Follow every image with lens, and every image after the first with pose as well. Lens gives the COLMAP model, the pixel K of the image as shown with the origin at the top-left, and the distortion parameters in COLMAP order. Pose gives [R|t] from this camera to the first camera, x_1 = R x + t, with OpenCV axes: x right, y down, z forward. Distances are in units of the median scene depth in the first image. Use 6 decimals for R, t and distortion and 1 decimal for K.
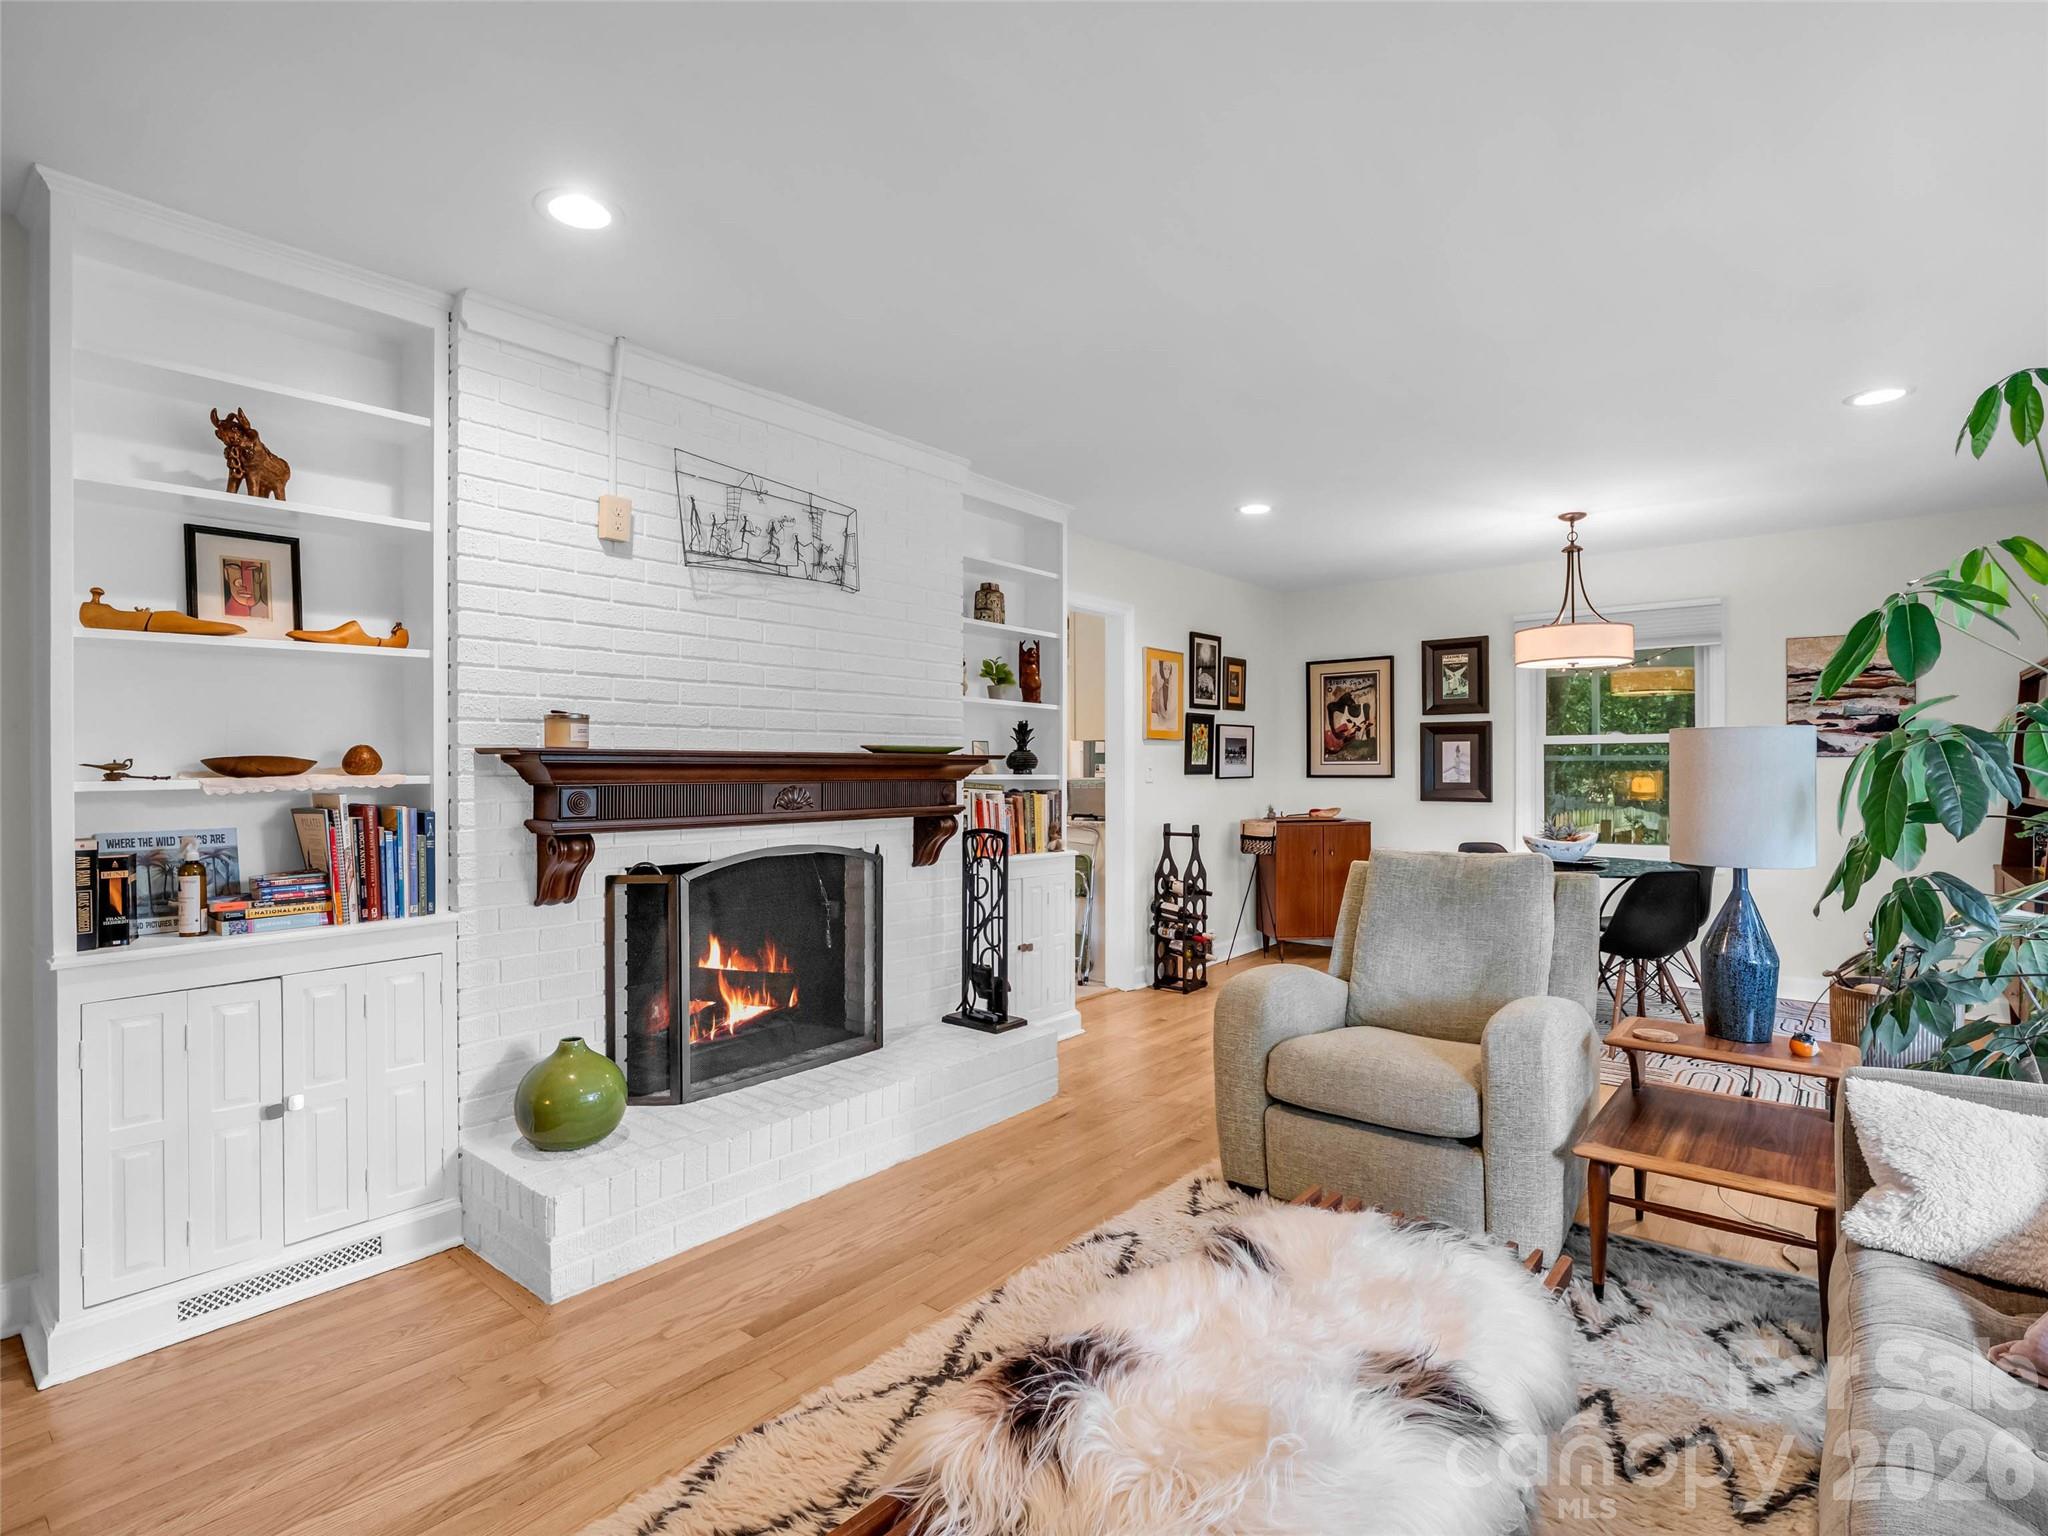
lens RADIAL K [[1028.2, 0, 1024.0], [0, 1028.2, 768.0], [0, 0, 1]] dist [-0.014106, -0.000507]
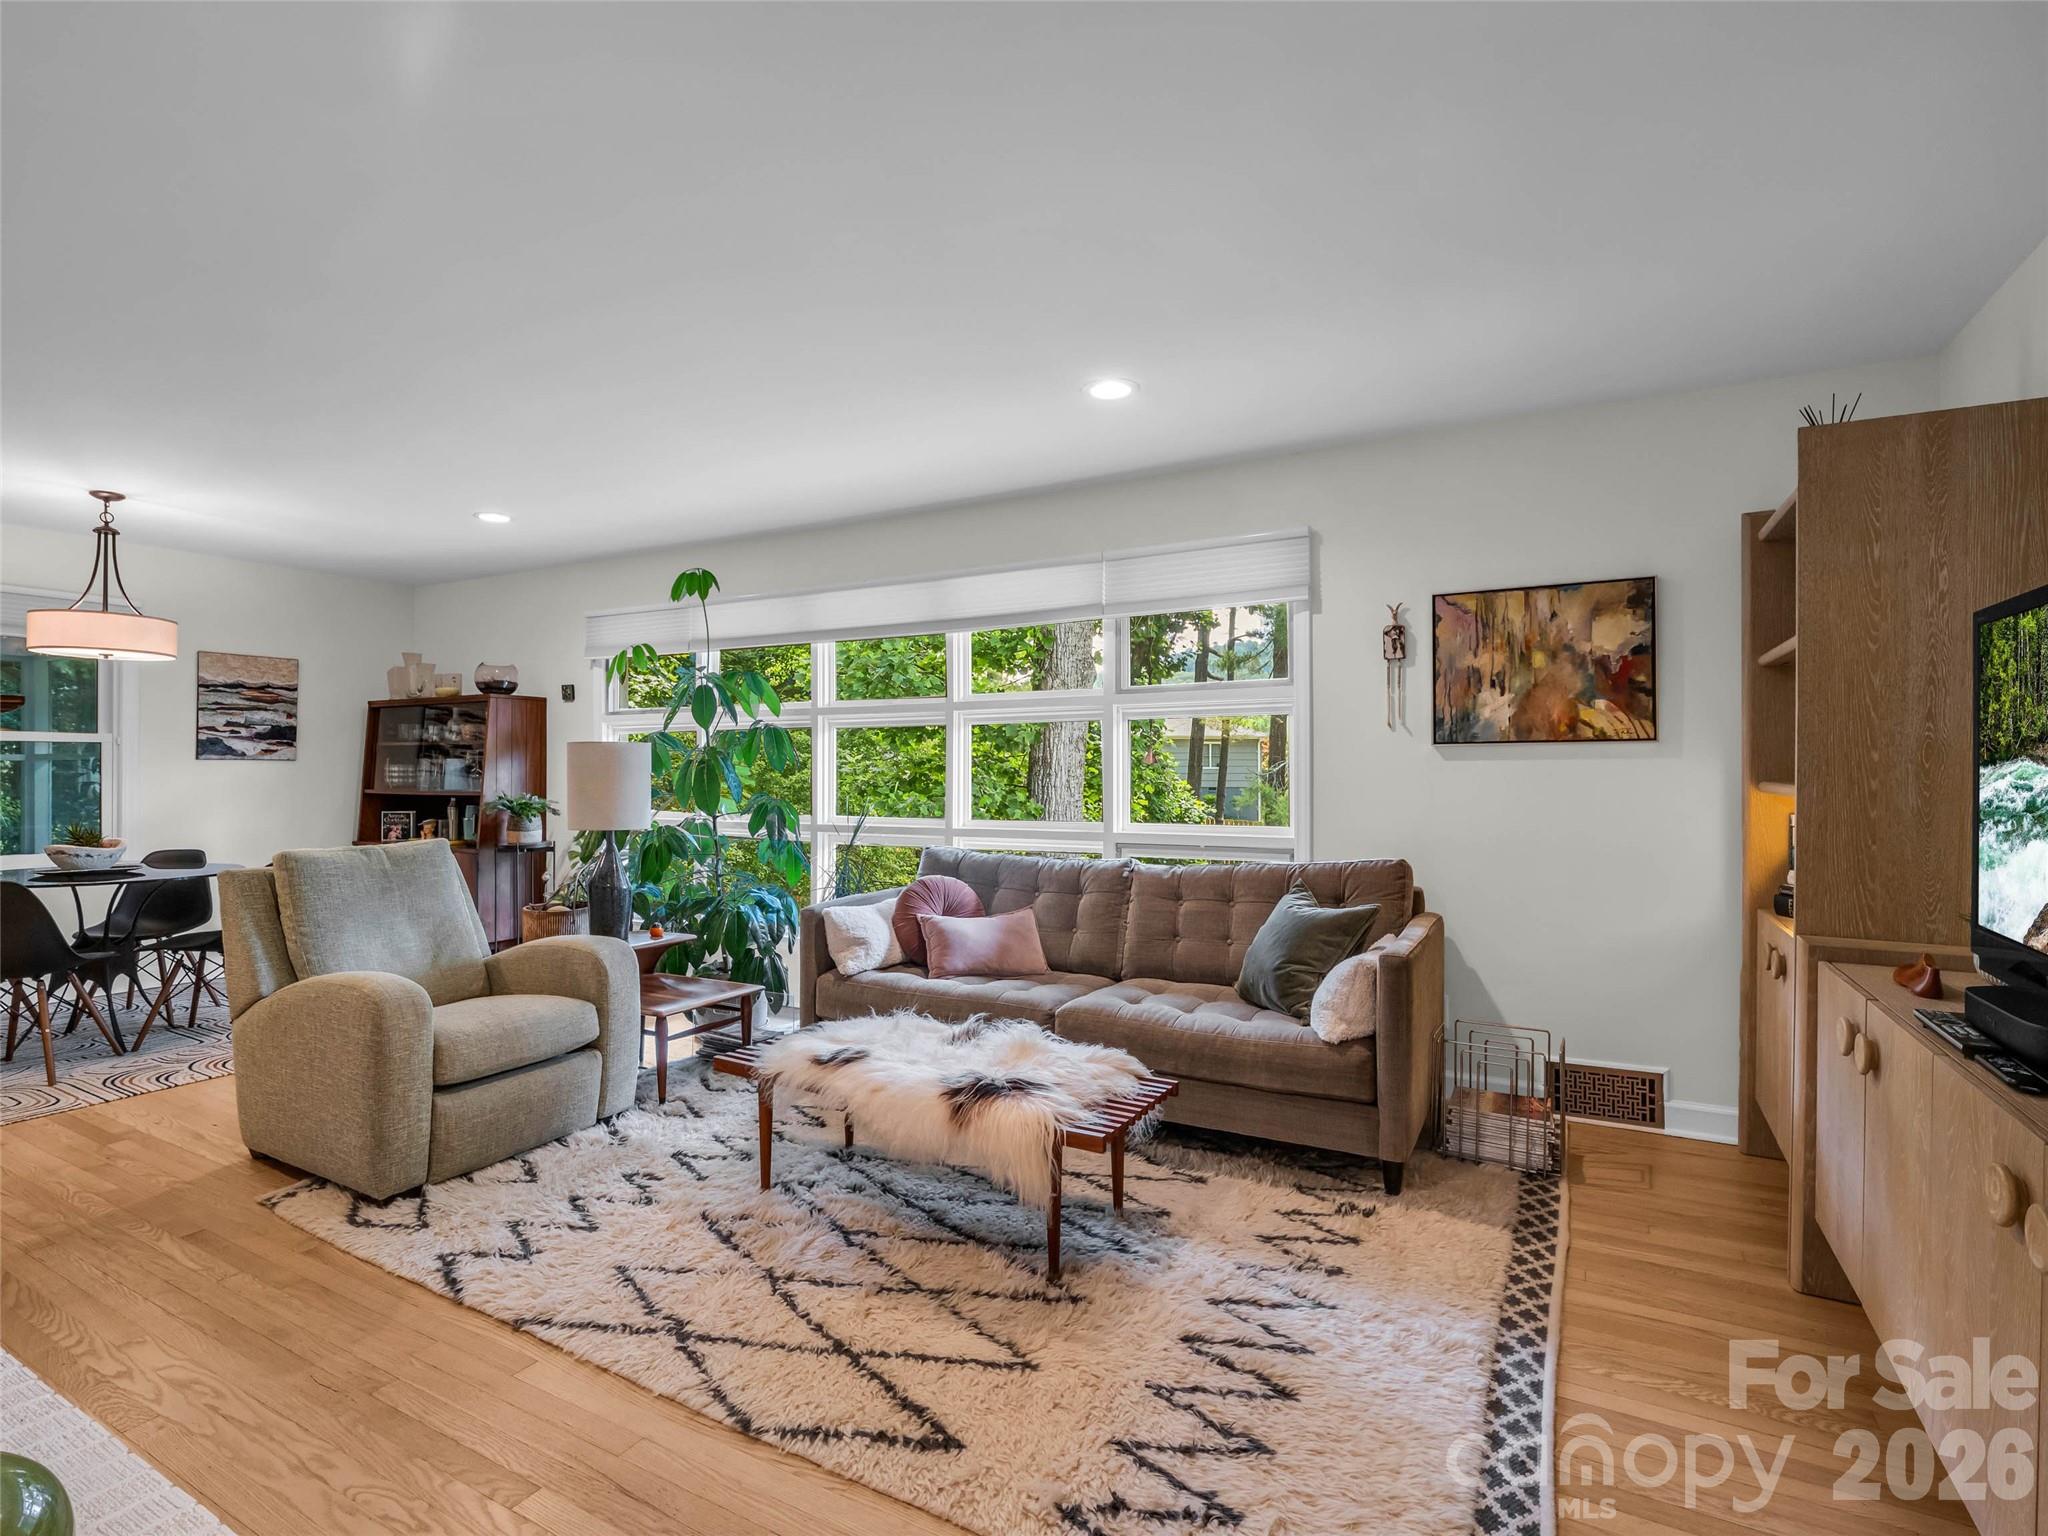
lens RADIAL K [[1016.0, 0, 1019.3], [0, 1016.0, 759.8], [0, 0, 1]] dist [-0.002706, 0.001032]
pose [[-0.190313, 0.013655, 0.981628, -0.496060], [0.000346, 0.999904, -0.013842, 0.004983], [-0.981723, -0.002294, -0.190300, 0.354616]]
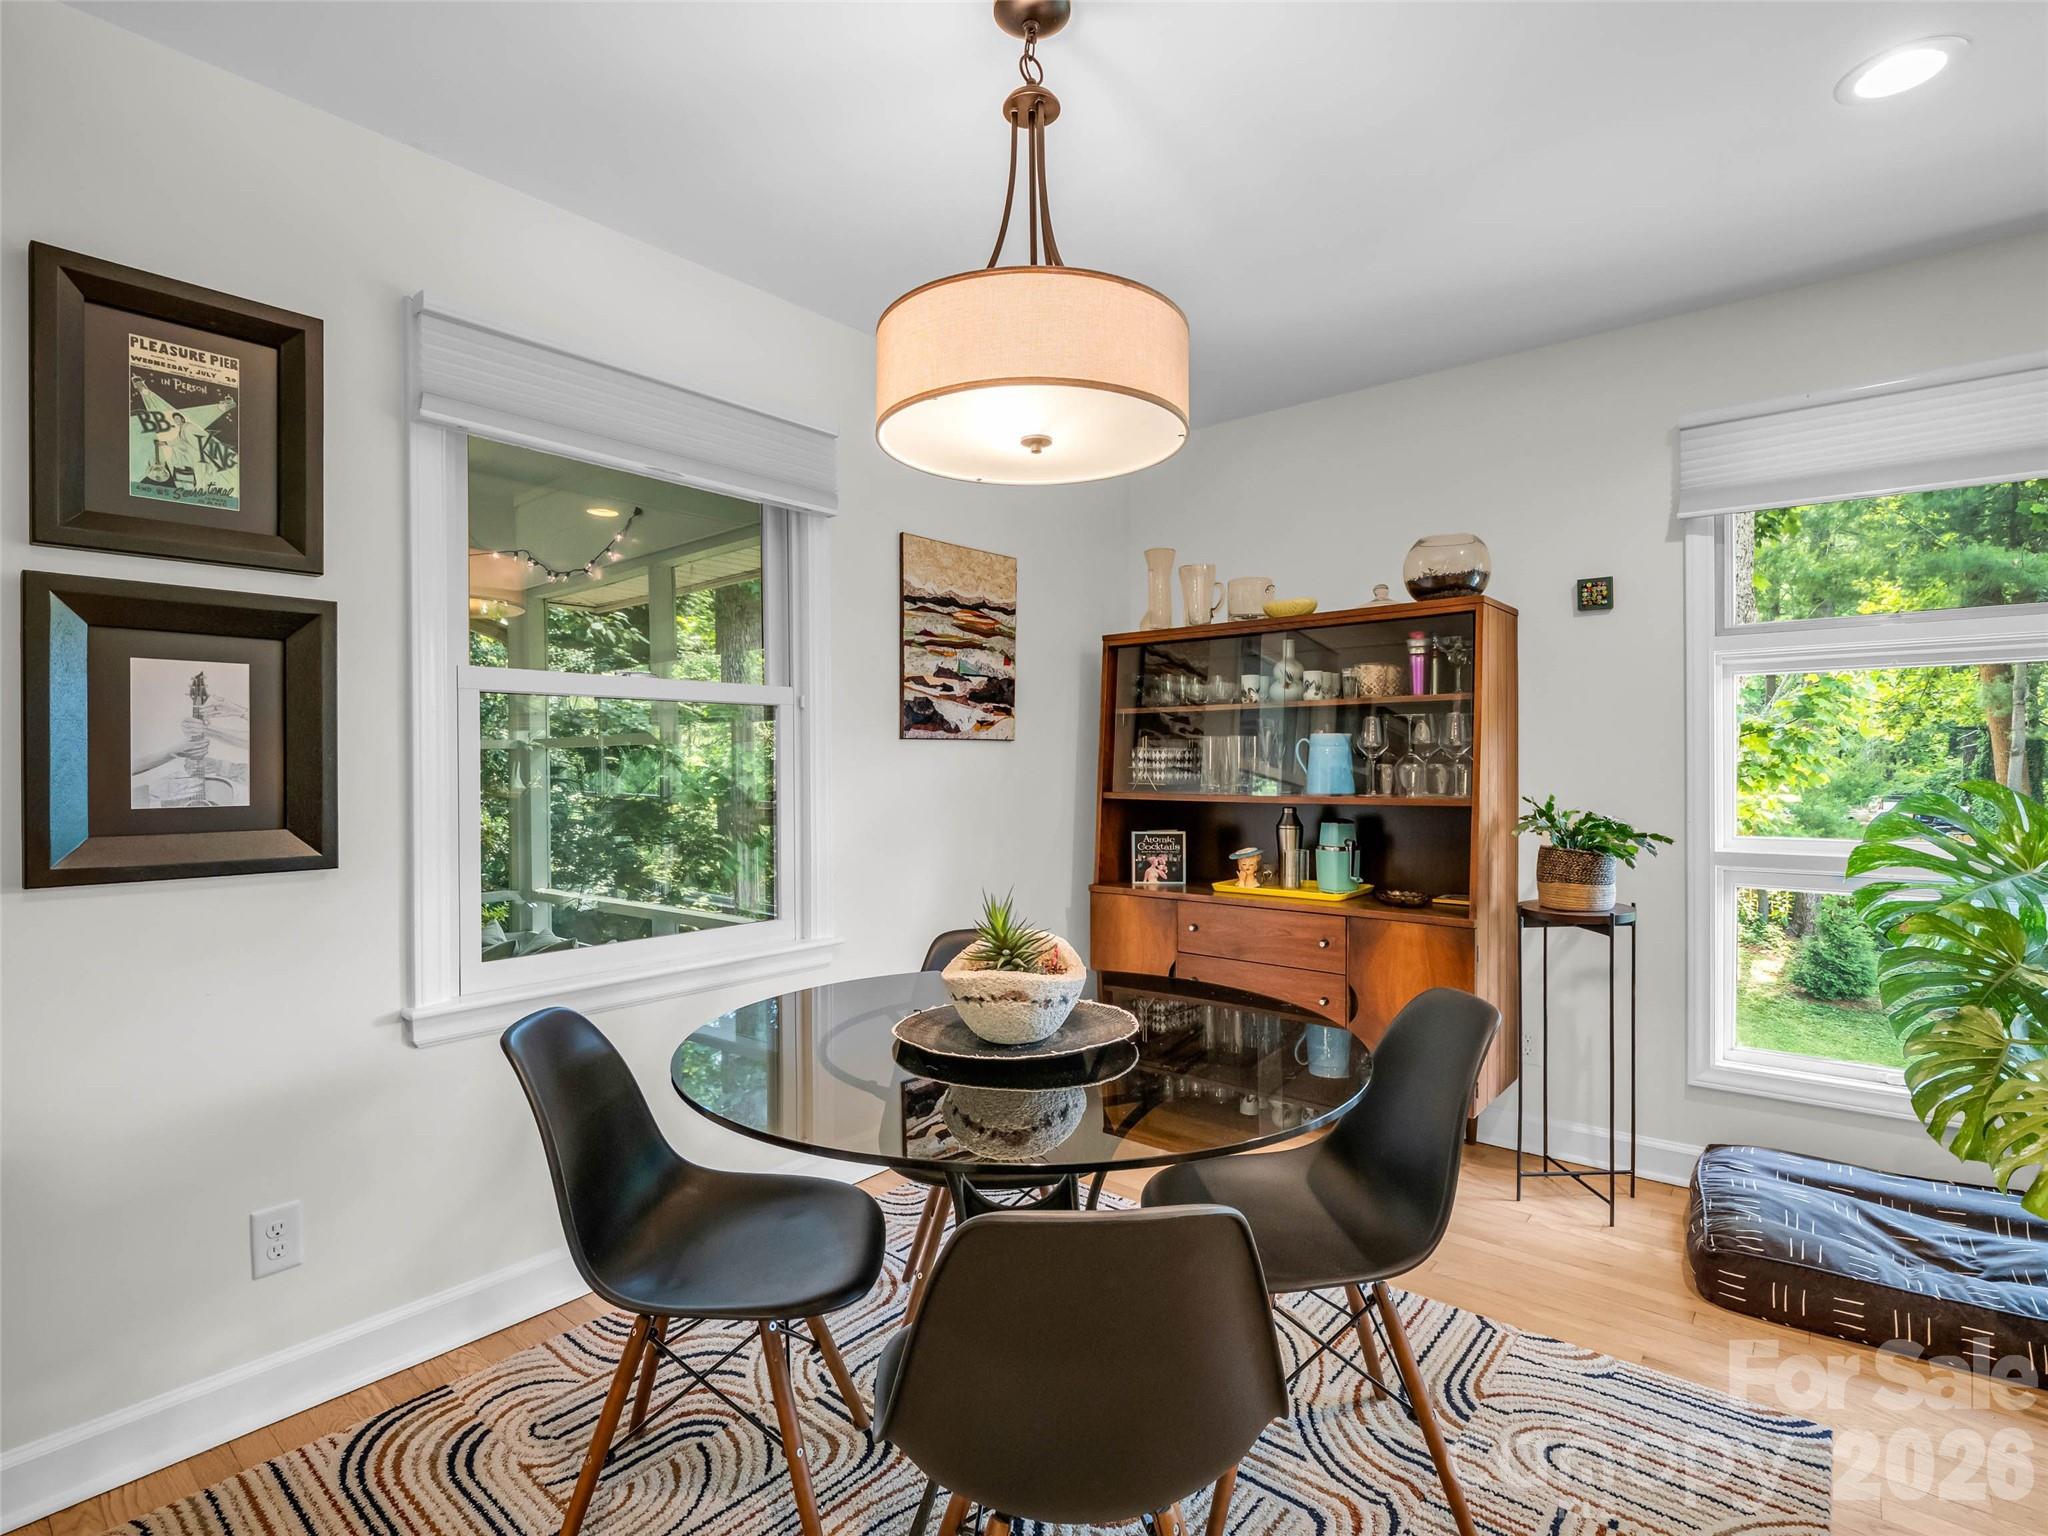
lens RADIAL K [[1008.1, 0, 1024.0], [0, 1008.1, 768.0], [0, 0, 1]] dist [-0.003324, -0.000732]
pose [[0.010274, -0.003650, 0.999941, 0.186966], [0.004160, 0.999985, 0.003607, 0.004103], [-0.999939, 0.004123, 0.010289, 0.953835]]
